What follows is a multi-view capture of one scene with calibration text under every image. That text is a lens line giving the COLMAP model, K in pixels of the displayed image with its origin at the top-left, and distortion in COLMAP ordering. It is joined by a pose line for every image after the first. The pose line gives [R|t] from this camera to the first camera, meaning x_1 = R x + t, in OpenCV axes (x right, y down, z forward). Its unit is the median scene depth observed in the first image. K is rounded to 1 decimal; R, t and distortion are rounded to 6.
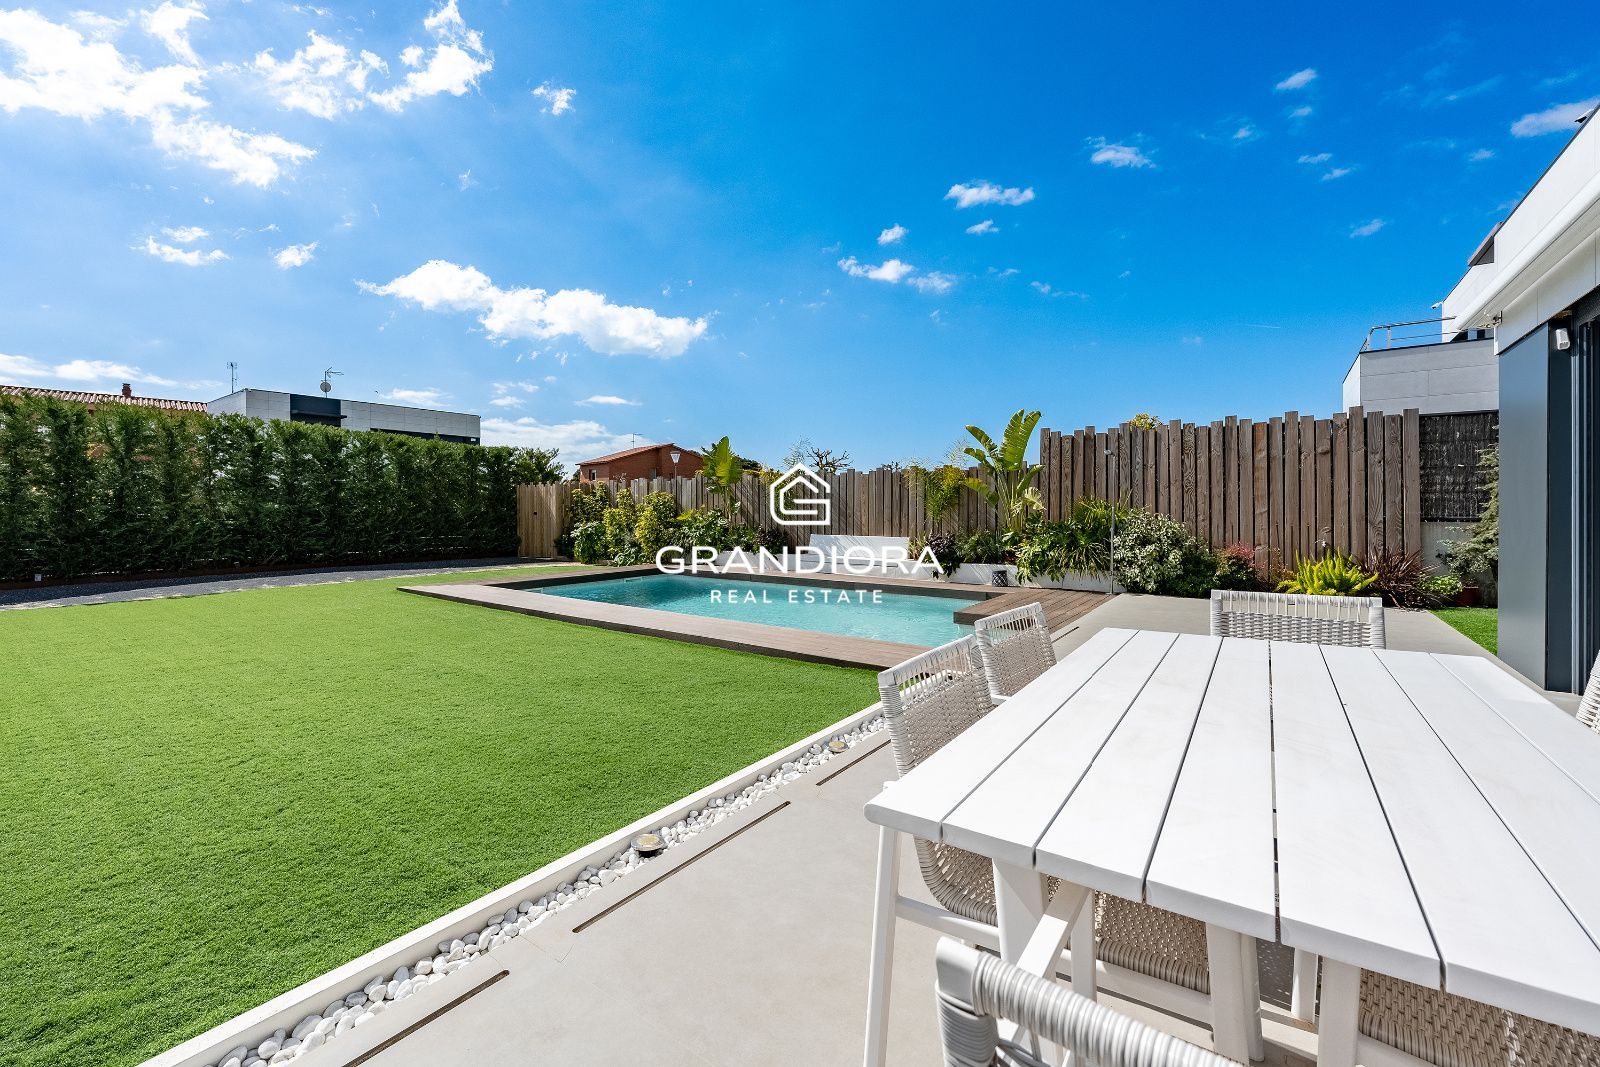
lens RADIAL K [[659.2, 0, 780.9], [0, 659.2, 504.7], [0, 0, 1]] dist [-0.005890, 0.000755]
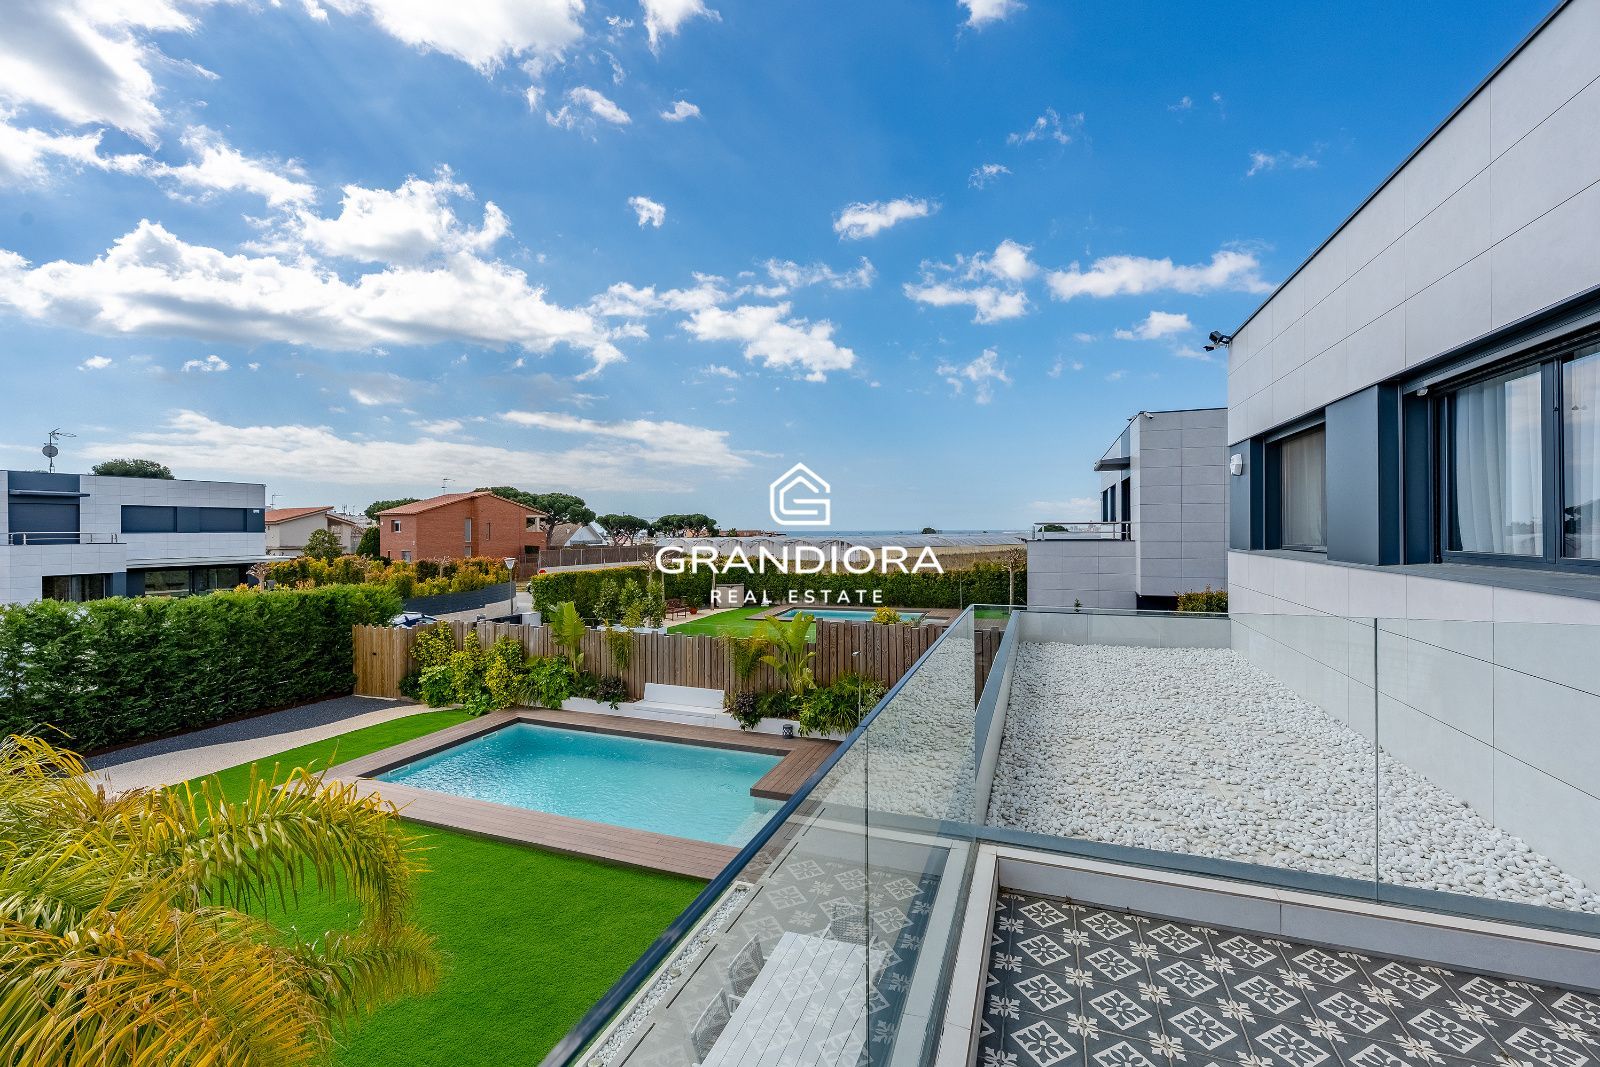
lens RADIAL K [[659.2, 0, 802.0], [0, 659.2, 538.9], [0, 0, 1]] dist [-0.005890, 0.000755]
pose [[0.956256, -0.006204, 0.292464, -0.031404], [-0.001715, 0.999639, 0.026811, -0.240302], [-0.292525, -0.026140, 0.955901, -0.237873]]
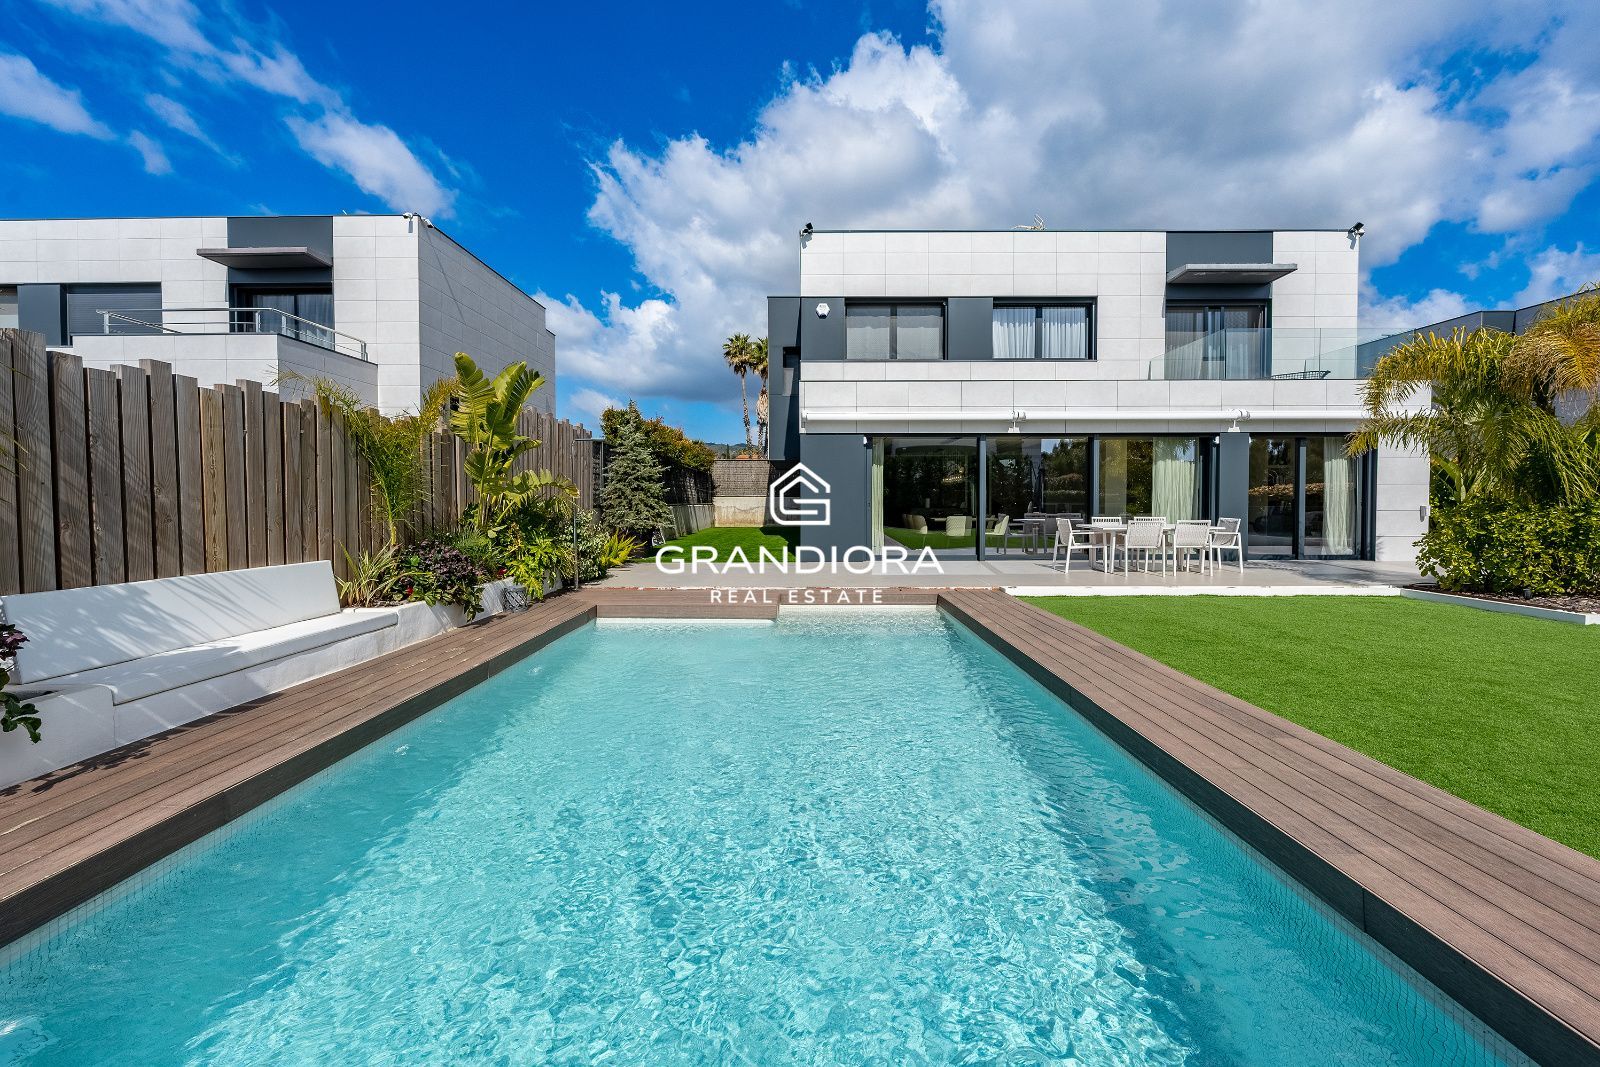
lens RADIAL K [[659.2, 0, 807.7], [0, 659.2, 524.3], [0, 0, 1]] dist [-0.005890, 0.000755]
pose [[-0.594393, -0.026257, 0.803746, -0.290881], [-0.010832, 0.999638, 0.024646, 0.010300], [-0.804102, 0.005943, -0.594462, 0.842889]]
